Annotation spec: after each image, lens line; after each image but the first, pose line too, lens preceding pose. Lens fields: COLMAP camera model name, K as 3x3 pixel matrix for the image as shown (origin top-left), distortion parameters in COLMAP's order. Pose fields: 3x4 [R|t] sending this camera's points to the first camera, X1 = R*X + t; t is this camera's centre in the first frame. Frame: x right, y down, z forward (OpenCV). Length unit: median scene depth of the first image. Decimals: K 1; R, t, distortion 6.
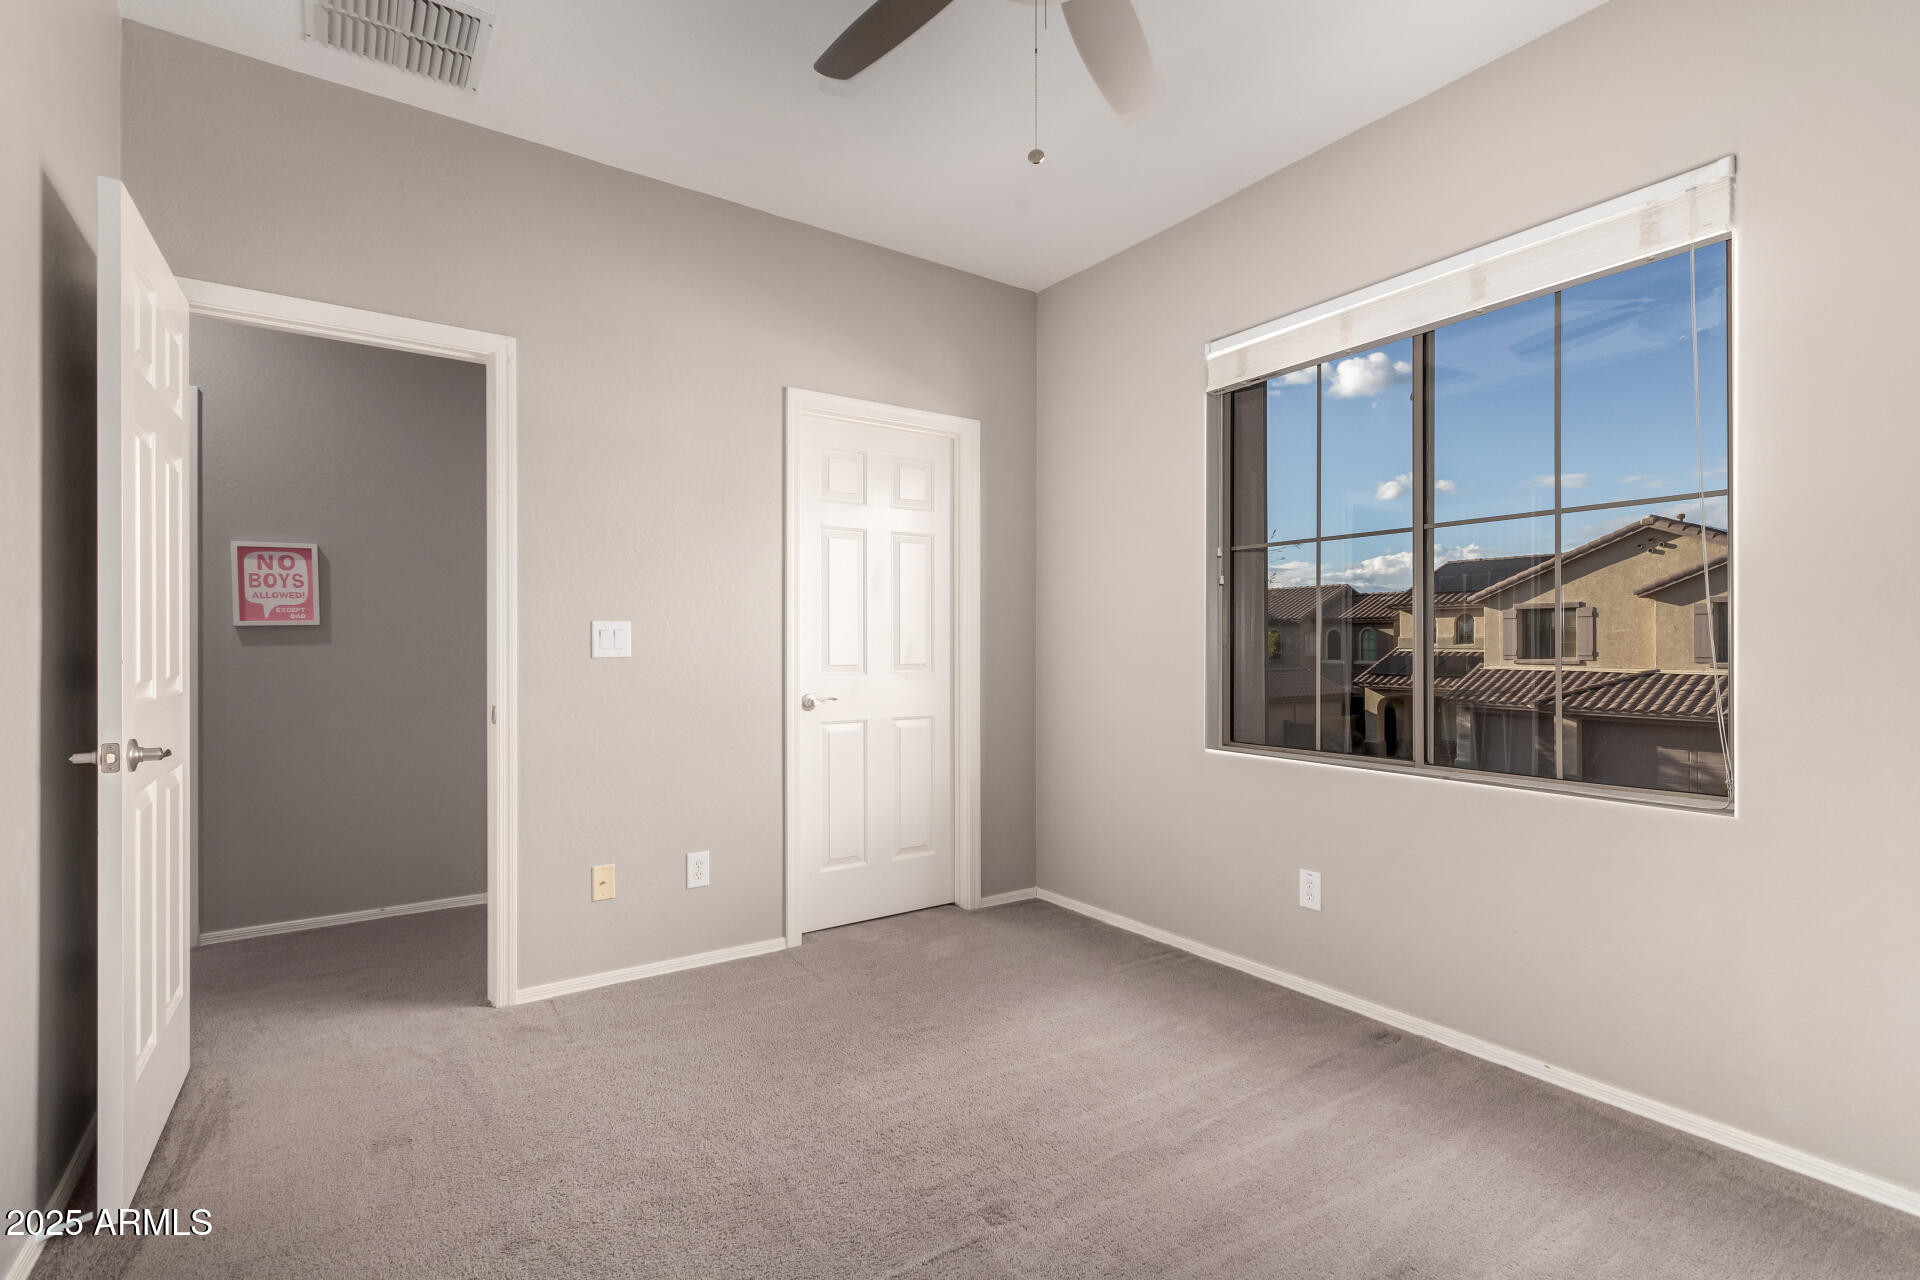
lens RADIAL K [[883.2, 0, 960.7], [0, 883.2, 637.7], [0, 0, 1]] dist [0.011234, 0.000180]
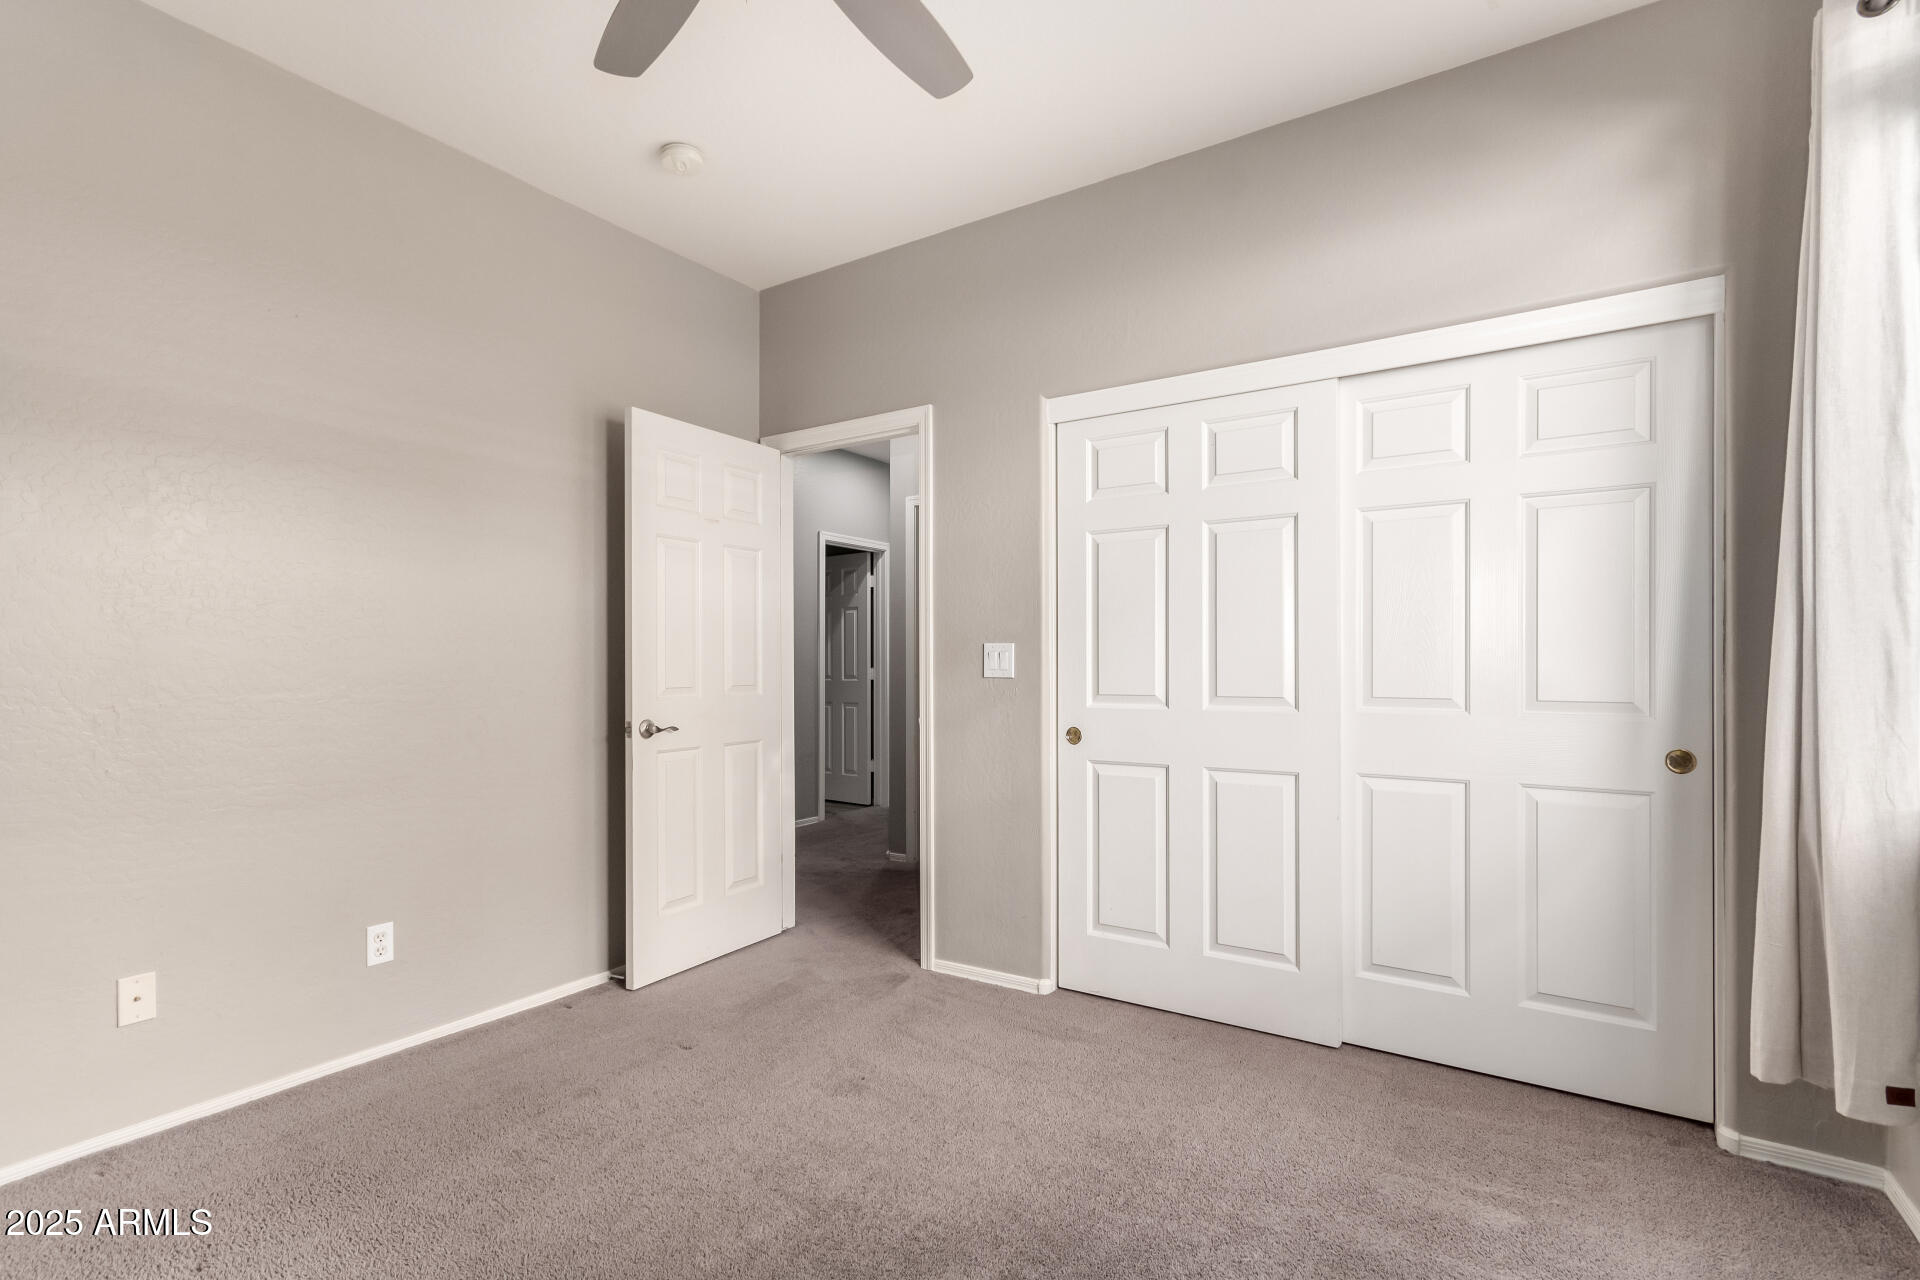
lens RADIAL K [[883.2, 0, 957.4], [0, 883.2, 656.2], [0, 0, 1]] dist [0.011234, 0.000180]
pose [[0.347735, -0.000776, -0.937592, 0.573868], [0.002148, 0.999998, -0.000031, -0.003332], [0.937590, -0.002003, 0.347736, 0.588449]]
